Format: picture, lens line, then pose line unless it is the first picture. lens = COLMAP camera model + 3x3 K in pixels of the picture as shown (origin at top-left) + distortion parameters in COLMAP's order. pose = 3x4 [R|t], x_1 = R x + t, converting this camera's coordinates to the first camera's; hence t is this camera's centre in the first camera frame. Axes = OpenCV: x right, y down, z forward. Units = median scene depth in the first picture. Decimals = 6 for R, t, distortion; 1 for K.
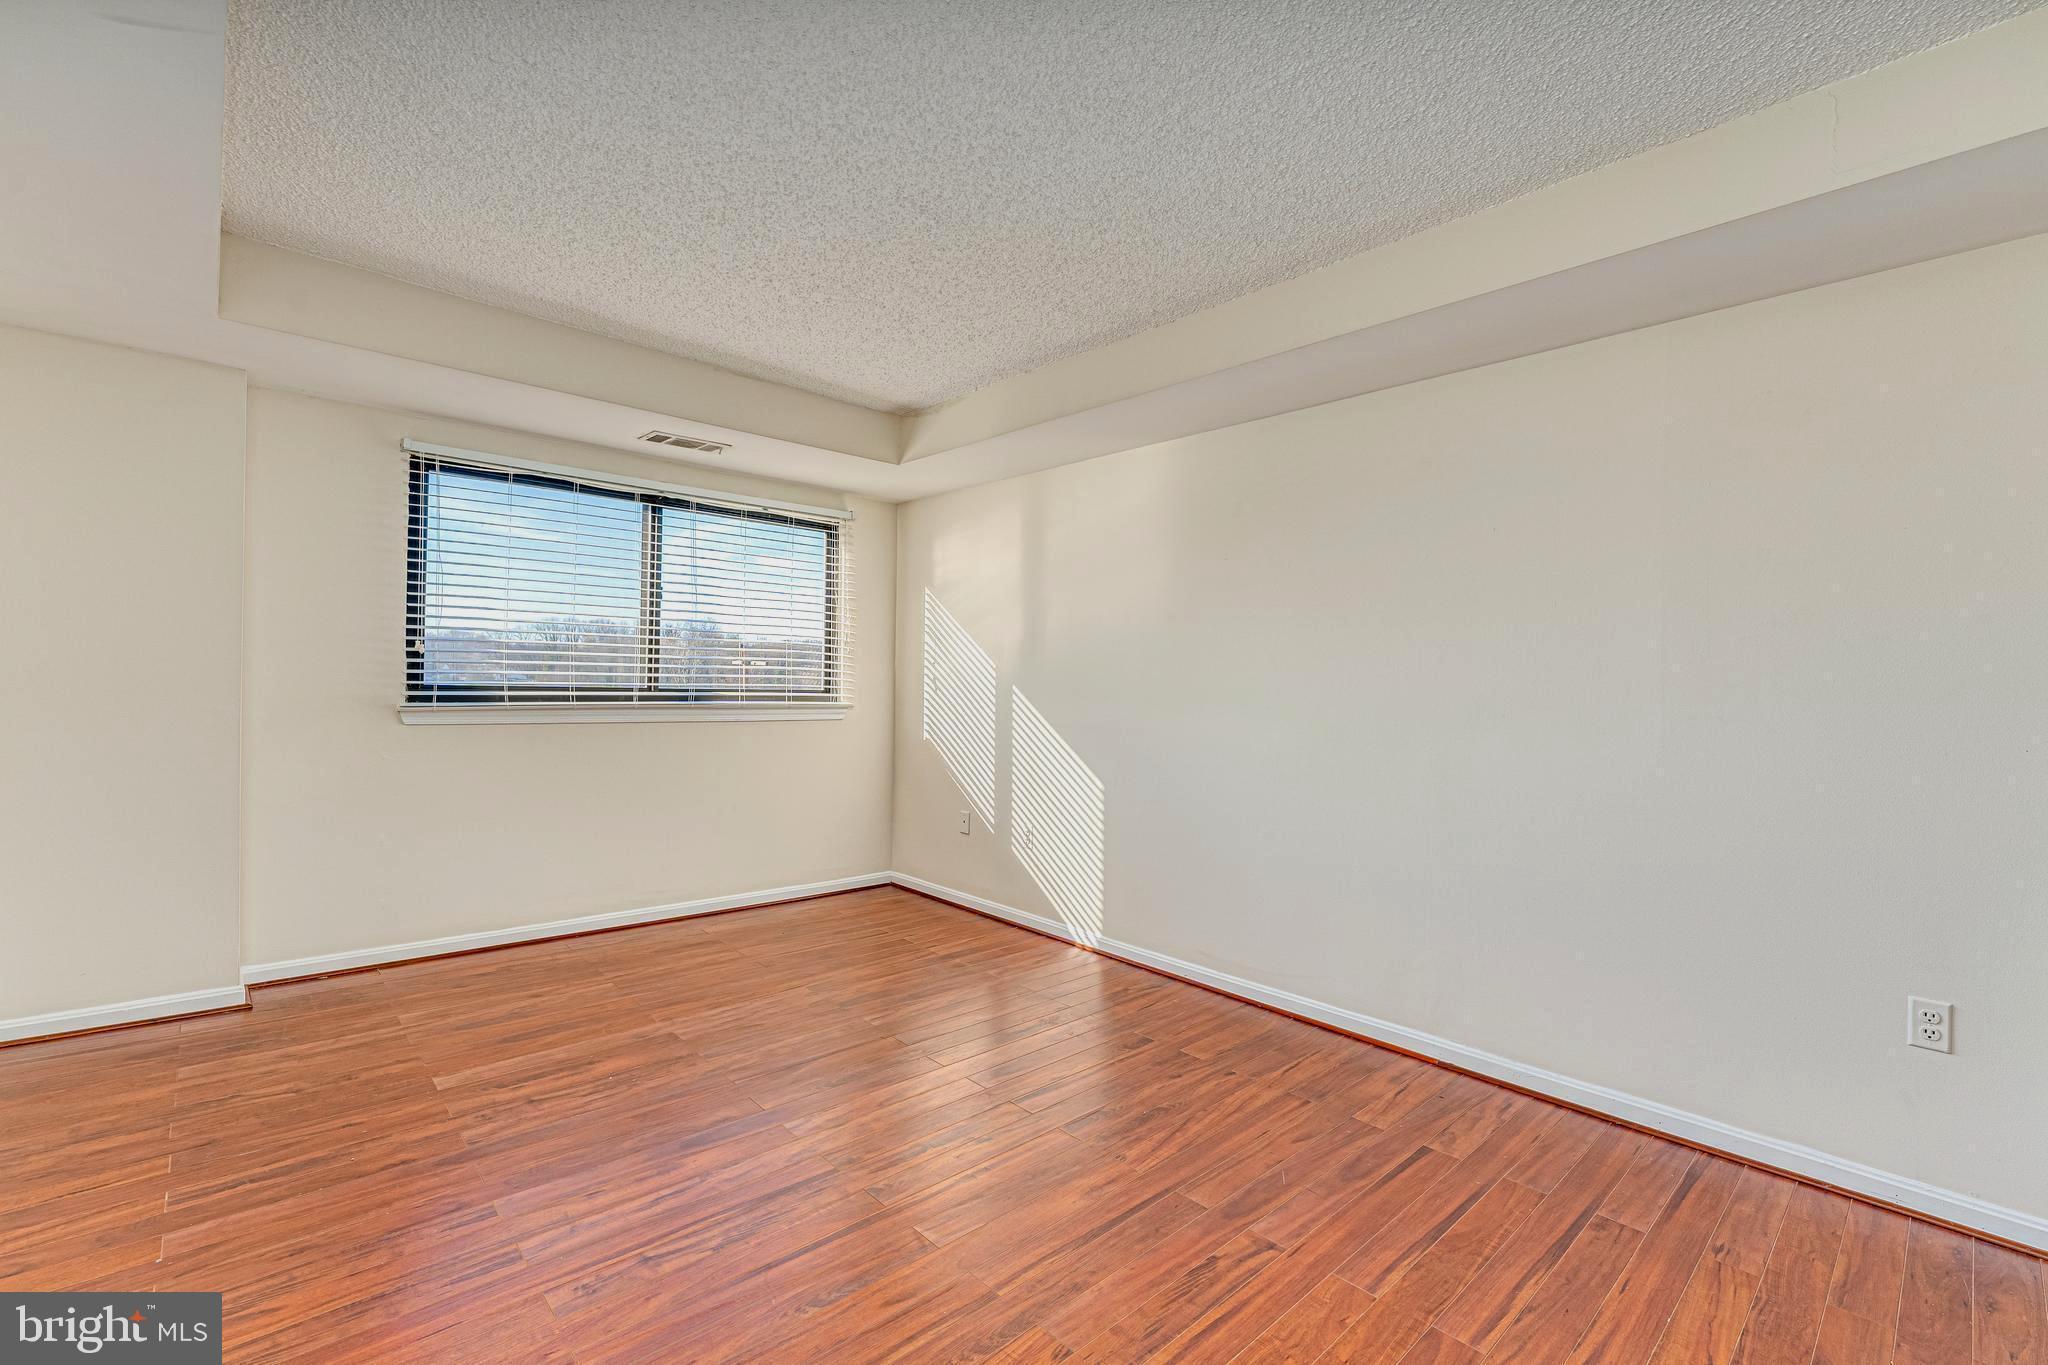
lens RADIAL K [[871.4, 0, 1000.2], [0, 871.4, 678.3], [0, 0, 1]] dist [-0.002276, -0.000107]
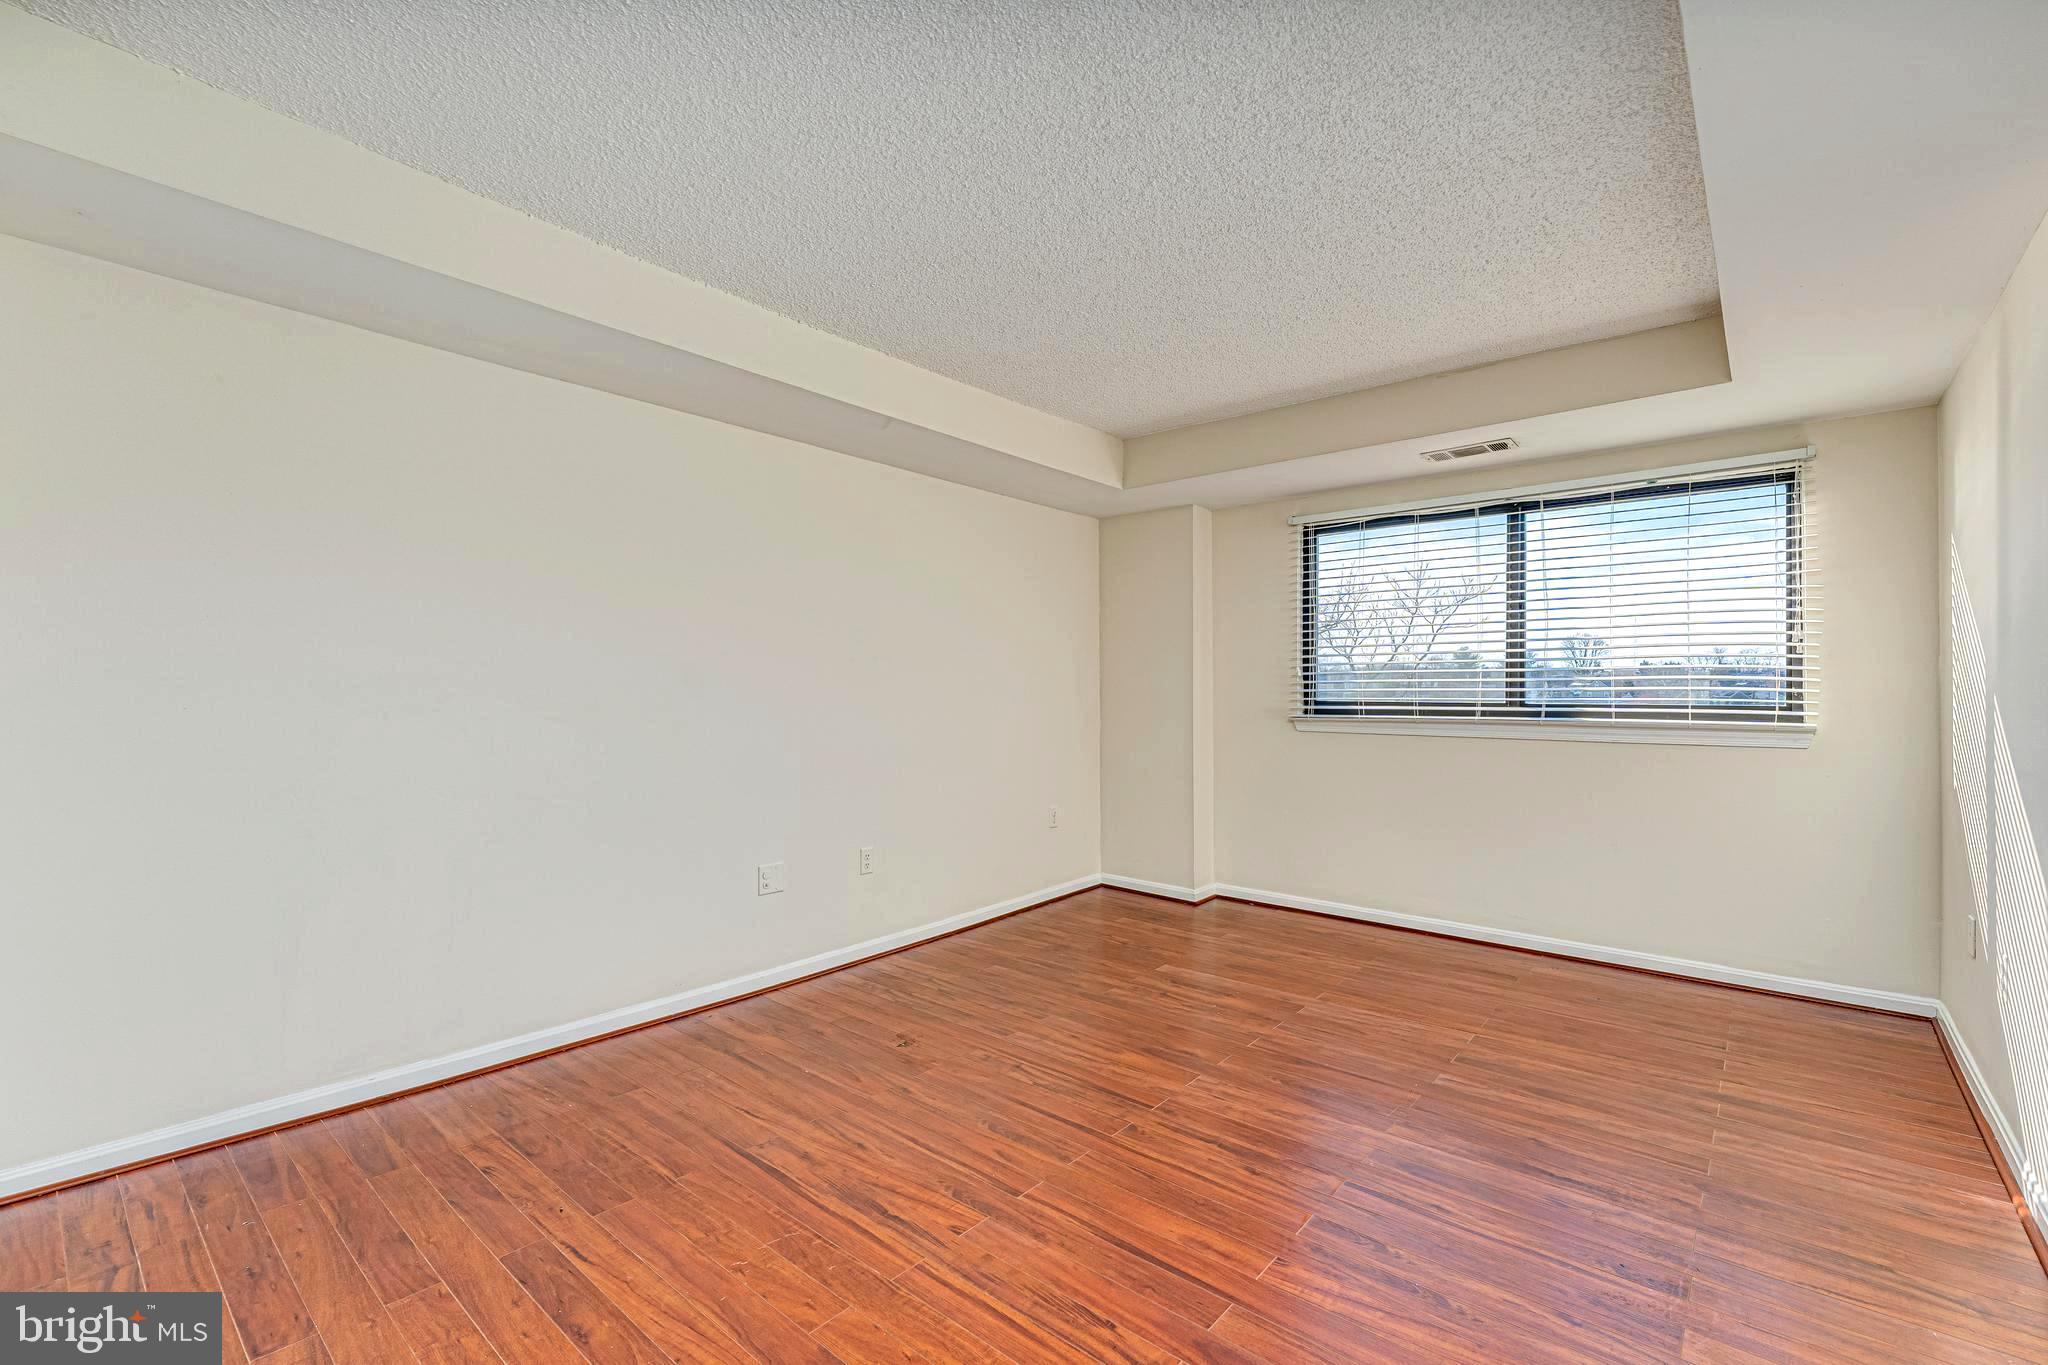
lens RADIAL K [[874.0, 0, 1027.2], [0, 874.0, 688.5], [0, 0, 1]] dist [-0.002679, -0.000310]
pose [[0.144671, -0.022249, -0.989230, 0.633100], [0.006483, 0.999747, -0.021537, 0.016220], [0.989459, -0.003298, 0.144779, 0.438302]]
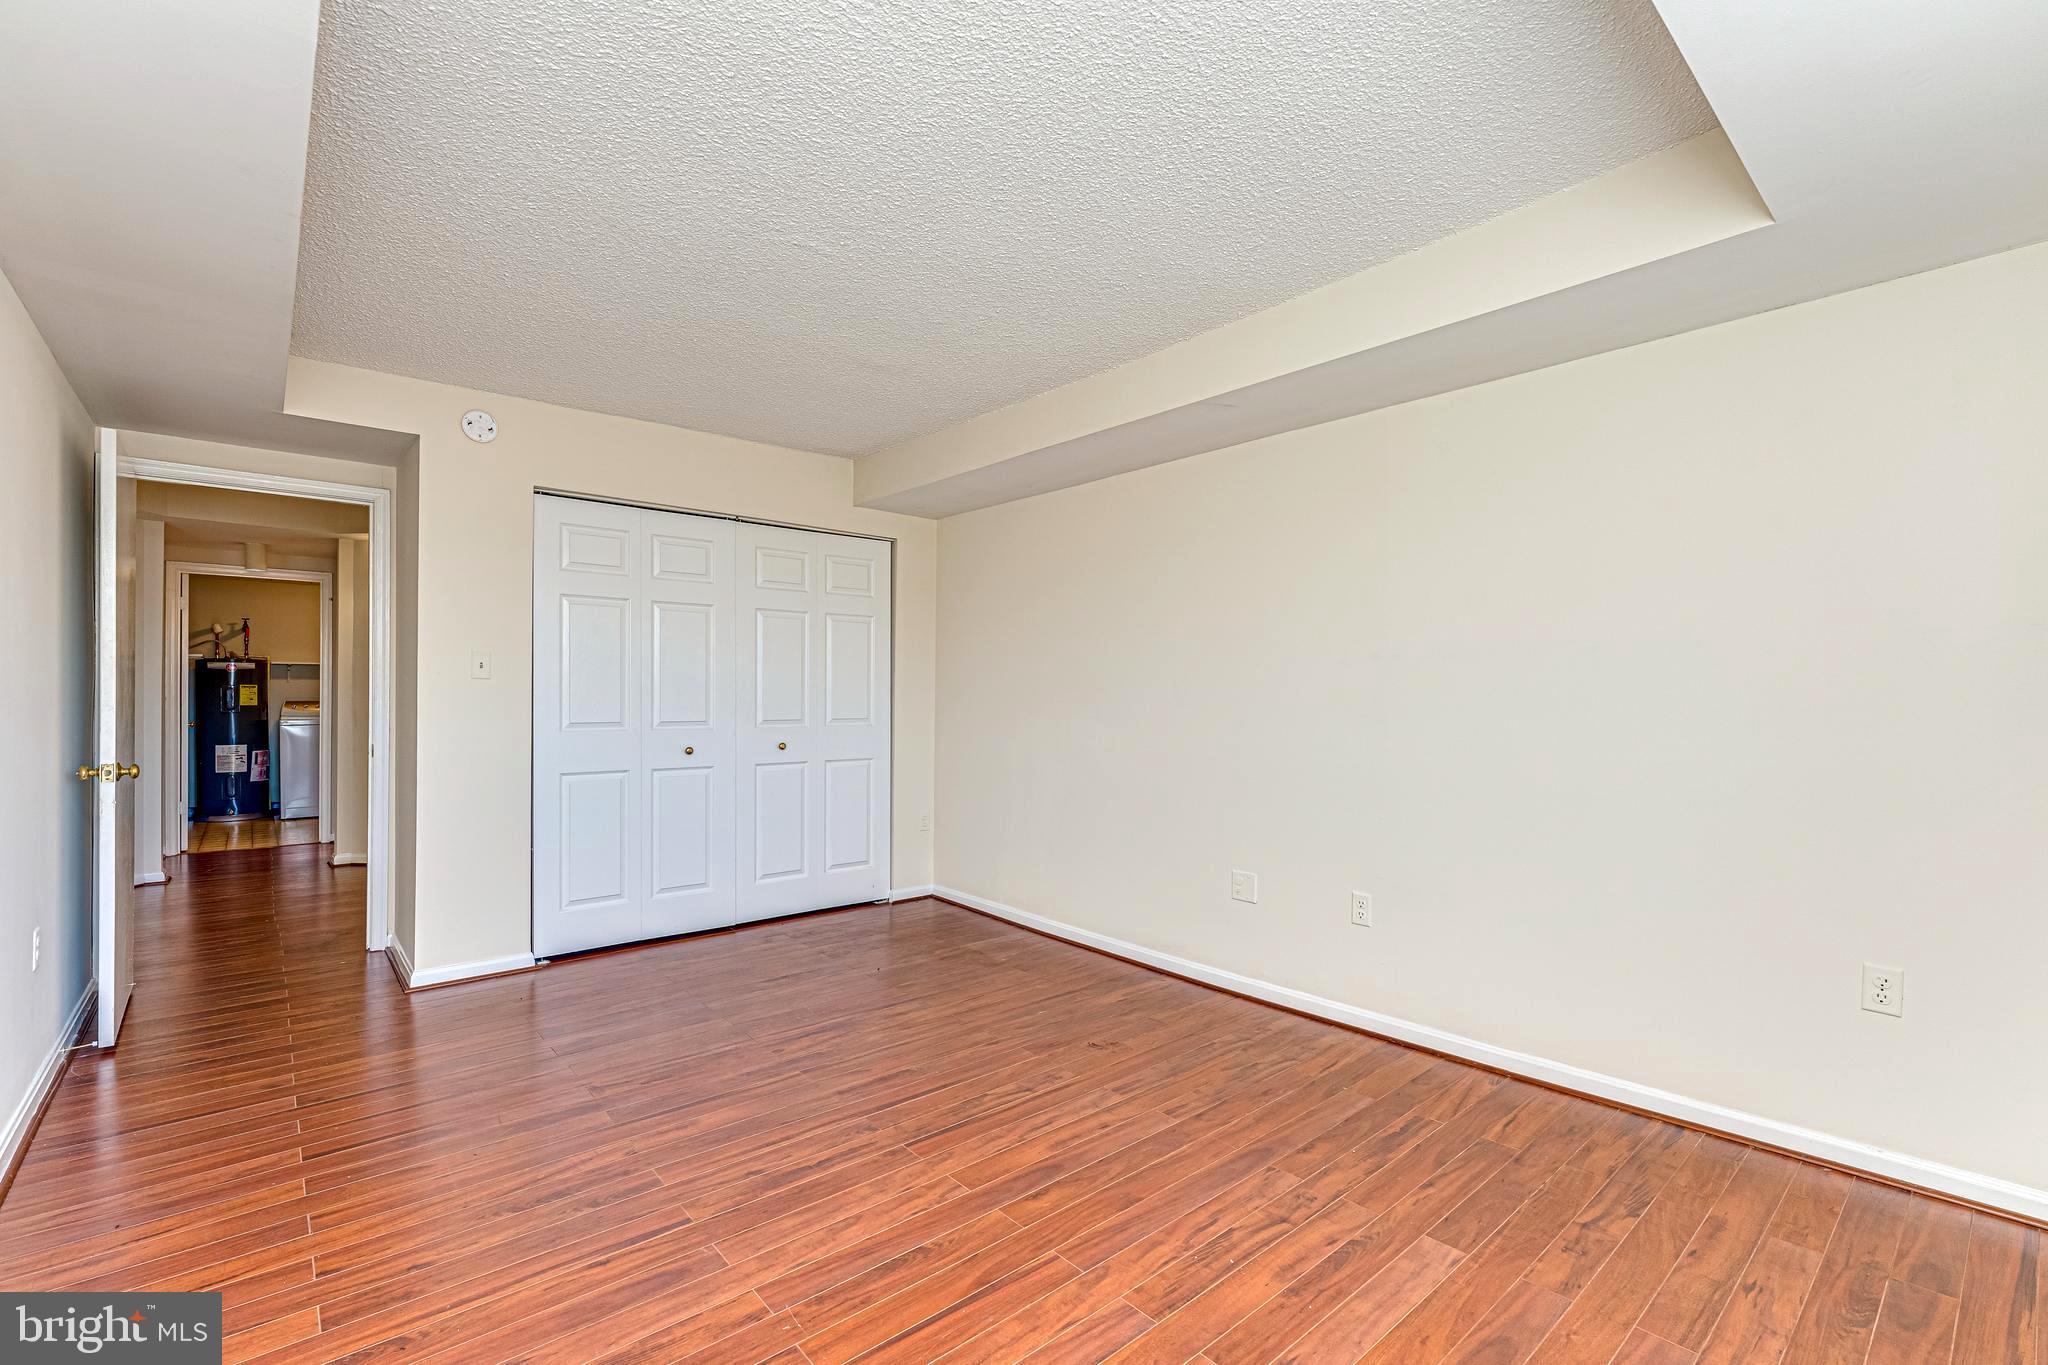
lens RADIAL K [[904.1, 0, 1021.1], [0, 904.1, 696.7], [0, 0, 1]] dist [-0.001136, -0.000030]
pose [[-0.999613, -0.023497, 0.014896, -0.221361], [-0.023559, 0.999714, -0.004017, 0.002768], [-0.014798, -0.004366, -0.999881, 1.402672]]
